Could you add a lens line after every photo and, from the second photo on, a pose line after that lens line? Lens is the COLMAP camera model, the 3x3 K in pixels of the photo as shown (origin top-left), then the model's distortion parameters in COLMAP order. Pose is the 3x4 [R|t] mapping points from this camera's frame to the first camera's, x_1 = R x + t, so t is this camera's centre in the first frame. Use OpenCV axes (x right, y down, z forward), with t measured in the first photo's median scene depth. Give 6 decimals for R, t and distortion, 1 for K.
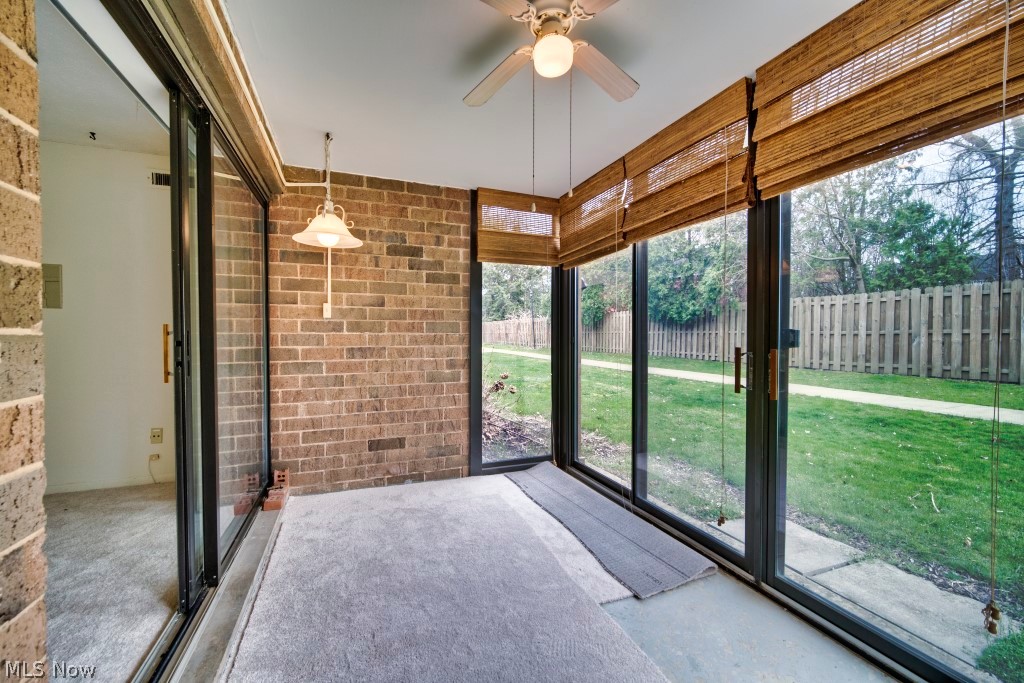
lens RADIAL K [[404.6, 0, 508.7], [0, 404.6, 342.0], [0, 0, 1]] dist [-0.002376, 0.000033]
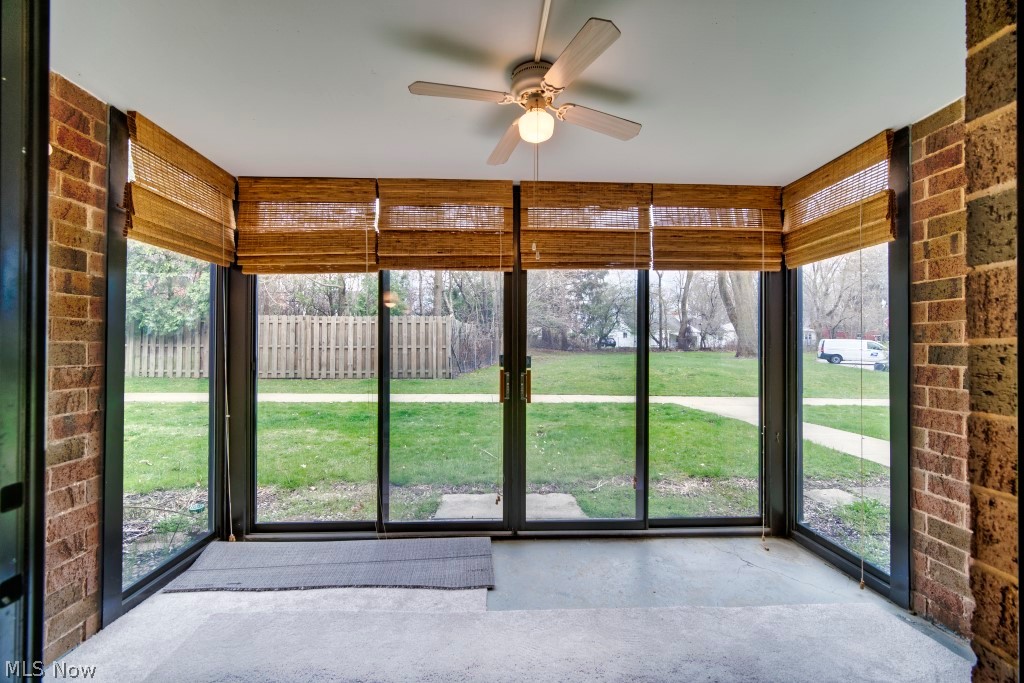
lens RADIAL K [[404.6, 0, 508.7], [0, 404.6, 342.0], [0, 0, 1]] dist [-0.002376, 0.000033]
pose [[0.333890, 0.009225, 0.942567, -0.429550], [0.015497, 0.999763, -0.015274, -0.034546], [-0.942485, 0.019706, 0.333668, 0.304915]]
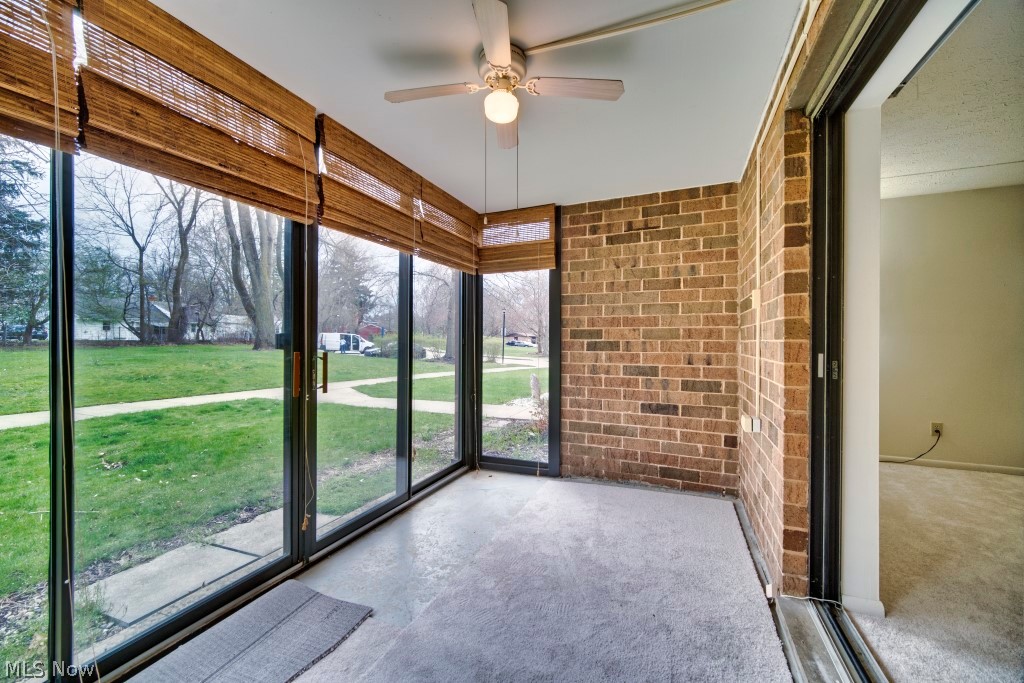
lens RADIAL K [[404.6, 0, 508.7], [0, 404.6, 342.0], [0, 0, 1]] dist [-0.002376, 0.000033]
pose [[-0.712991, -0.004395, 0.701159, -0.323211], [0.009444, 0.999829, 0.015871, -0.014026], [-0.701109, 0.017938, -0.712828, 0.802140]]
